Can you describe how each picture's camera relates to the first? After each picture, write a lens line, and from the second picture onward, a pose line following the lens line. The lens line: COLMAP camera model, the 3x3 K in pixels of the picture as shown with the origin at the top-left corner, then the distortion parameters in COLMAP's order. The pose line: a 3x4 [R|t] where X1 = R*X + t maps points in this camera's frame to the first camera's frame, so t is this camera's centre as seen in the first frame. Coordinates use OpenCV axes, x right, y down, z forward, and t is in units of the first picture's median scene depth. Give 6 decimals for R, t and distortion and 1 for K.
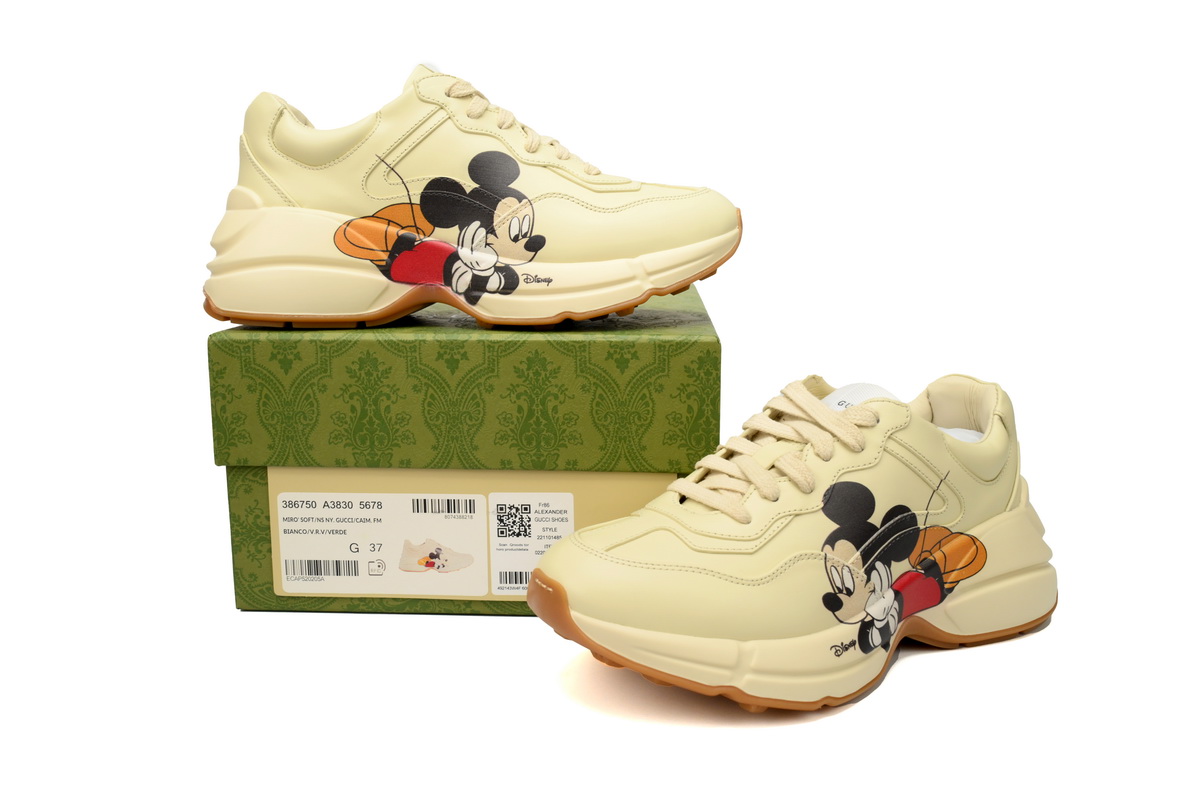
lens RADIAL K [[1071.4, 0, 599.5], [0, 1071.4, 402.2], [0, 0, 1]] dist [-0.011634, -0.007732]
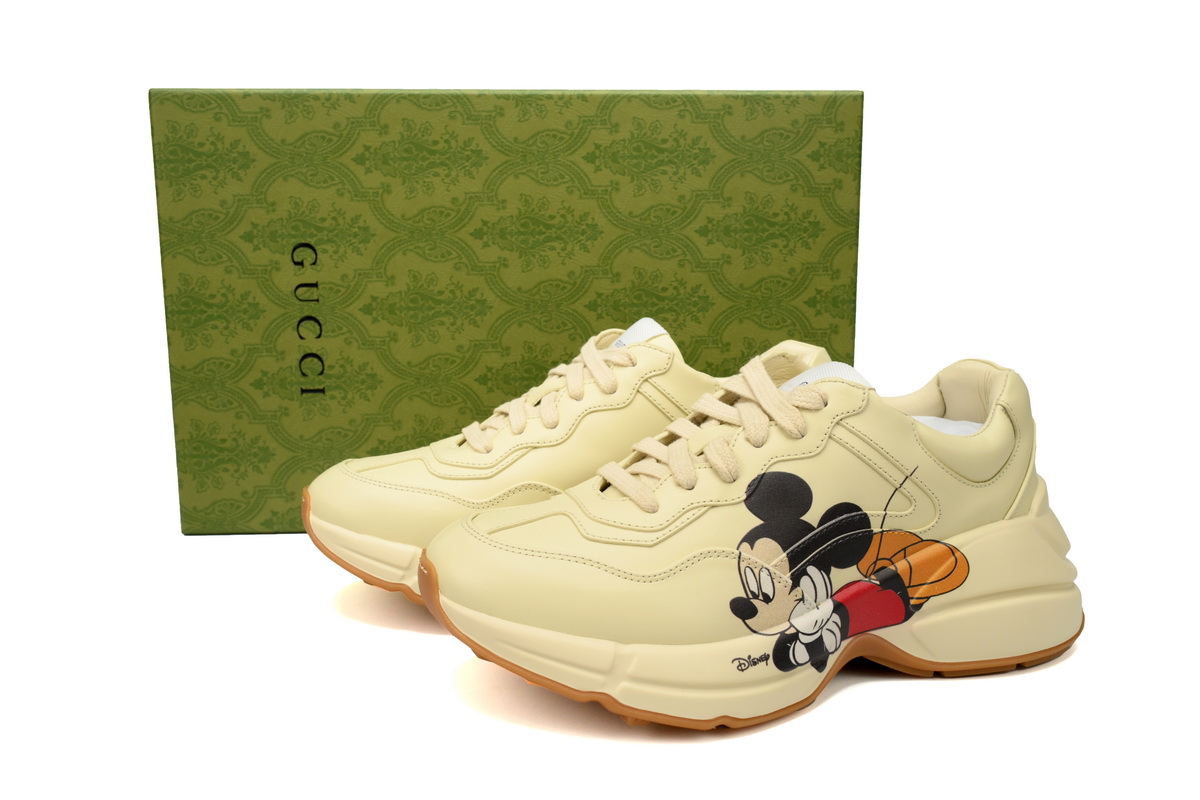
lens RADIAL K [[1071.4, 0, 599.4], [0, 1071.4, 397.1], [0, 0, 1]] dist [-0.011634, -0.007732]
pose [[0.973934, 0.027958, -0.225101, 0.282119], [-0.031268, 0.999449, -0.011156, 0.027951], [0.224665, 0.017904, 0.974272, 0.120464]]
